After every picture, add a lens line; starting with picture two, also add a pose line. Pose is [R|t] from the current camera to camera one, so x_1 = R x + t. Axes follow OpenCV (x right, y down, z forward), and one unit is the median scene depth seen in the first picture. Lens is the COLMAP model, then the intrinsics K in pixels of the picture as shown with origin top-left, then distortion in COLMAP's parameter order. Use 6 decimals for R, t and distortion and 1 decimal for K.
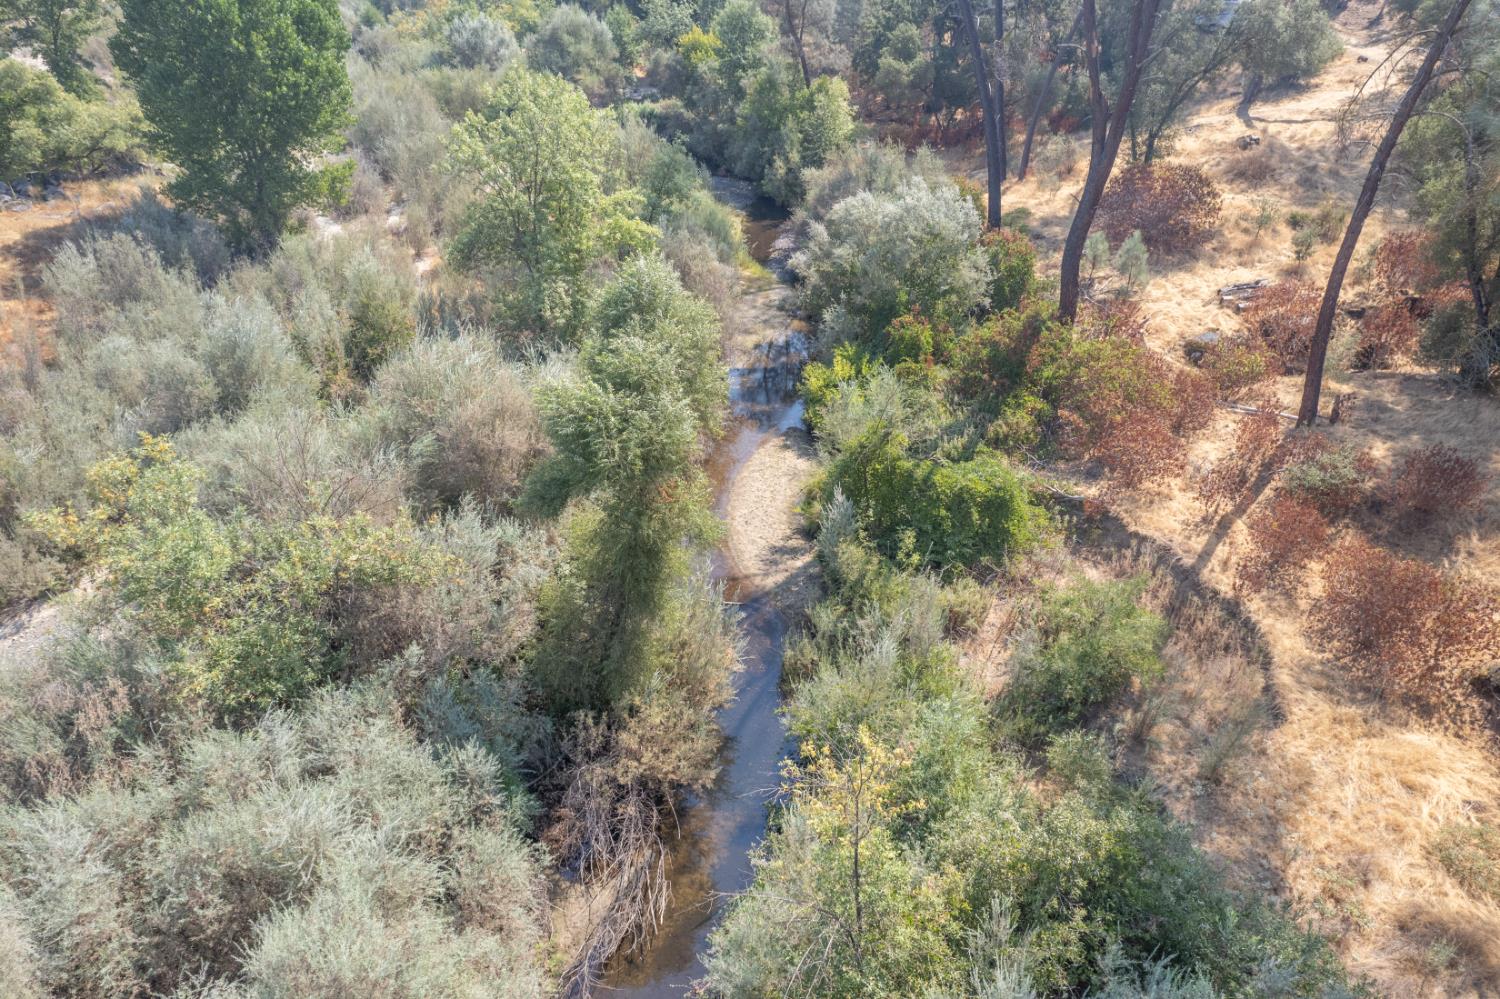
lens RADIAL K [[964.9, 0, 751.5], [0, 964.9, 502.3], [0, 0, 1]] dist [-0.080820, 0.072839]
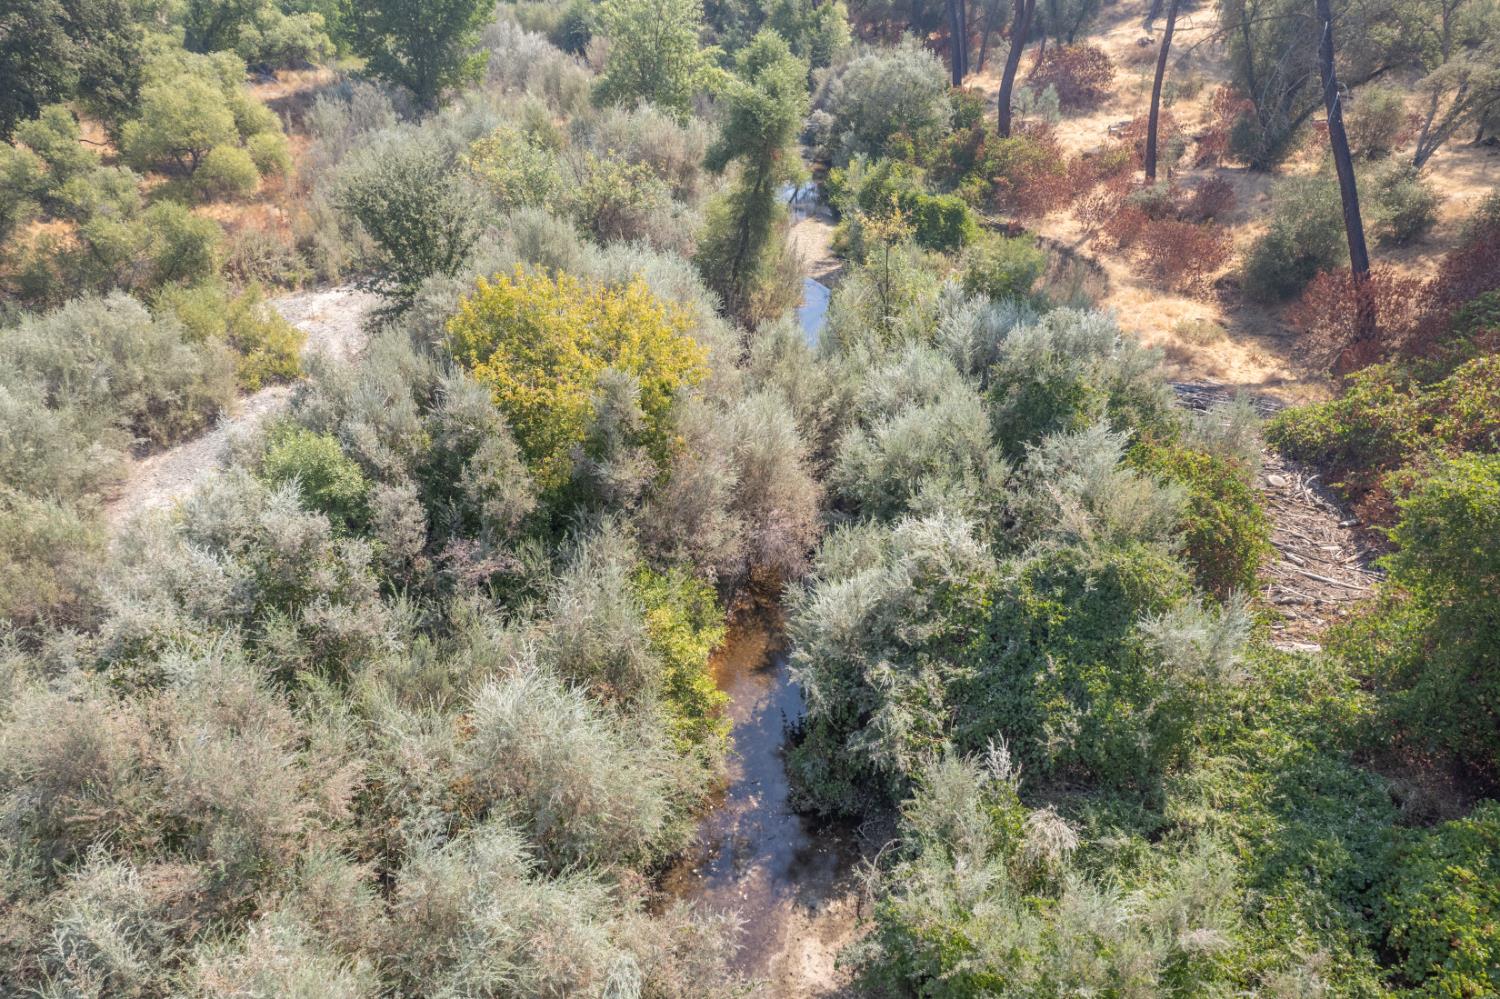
lens RADIAL K [[964.9, 0, 751.5], [0, 964.9, 502.3], [0, 0, 1]] dist [-0.080820, 0.072839]
pose [[0.999725, -0.013108, 0.019469, -0.069379], [0.012805, 0.999797, 0.015566, 0.239557], [-0.019669, -0.015312, 0.999689, -0.336829]]
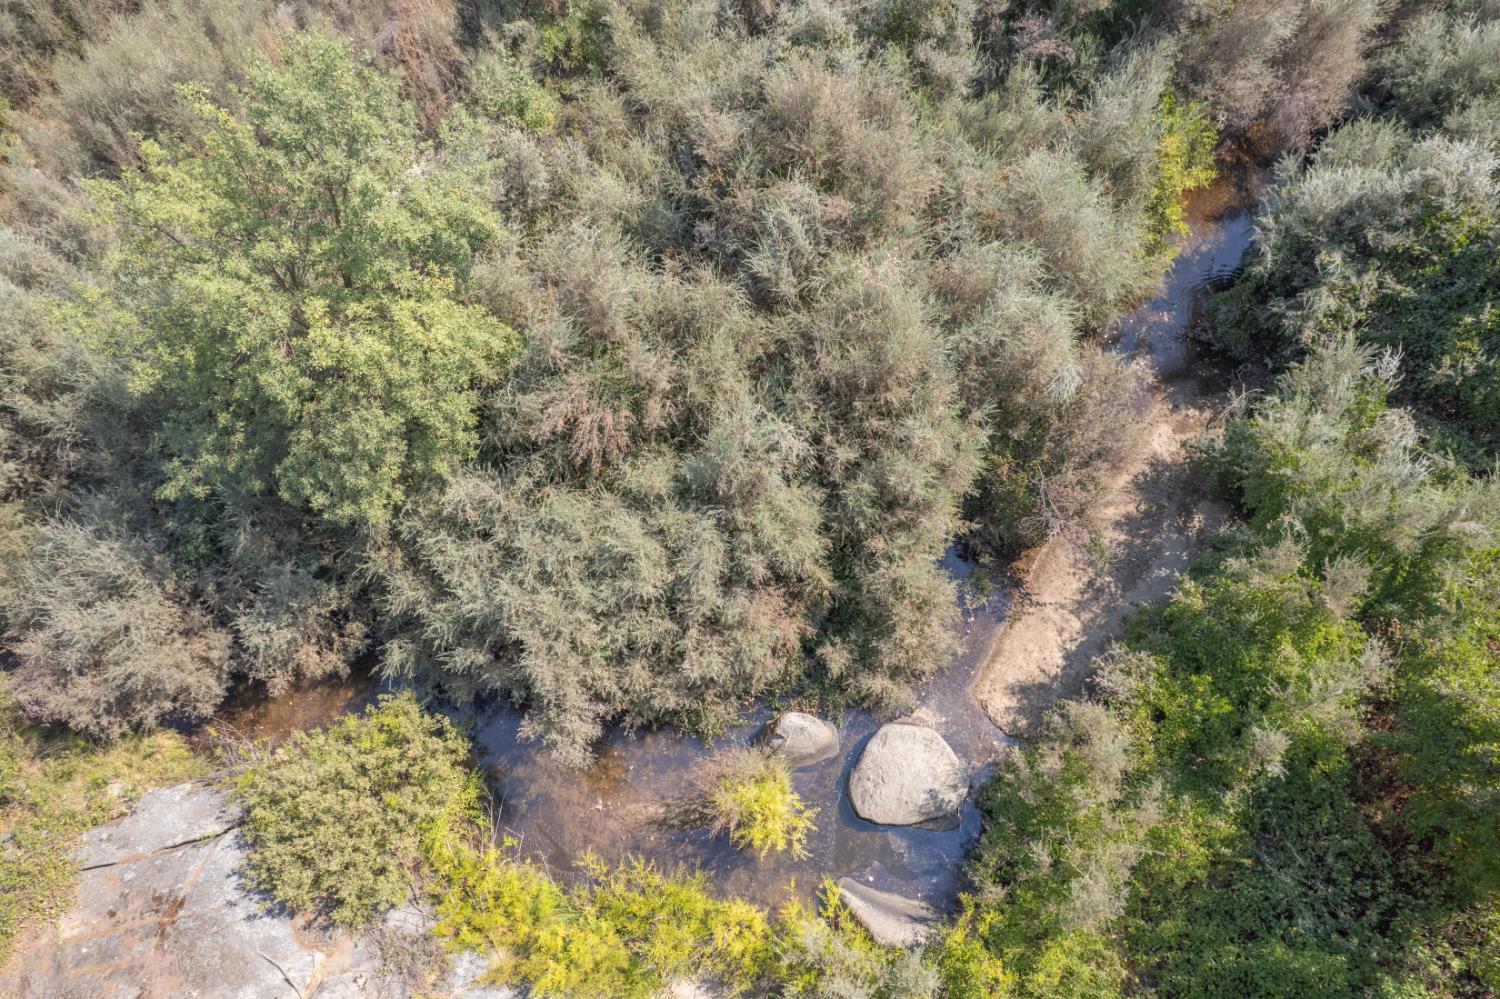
lens RADIAL K [[964.9, 0, 751.5], [0, 964.9, 502.3], [0, 0, 1]] dist [-0.080820, 0.072839]
pose [[0.884670, 0.422877, -0.196302, -0.115812], [-0.254998, 0.791377, 0.555607, 0.226965], [0.390302, -0.441472, 0.807940, -0.467425]]
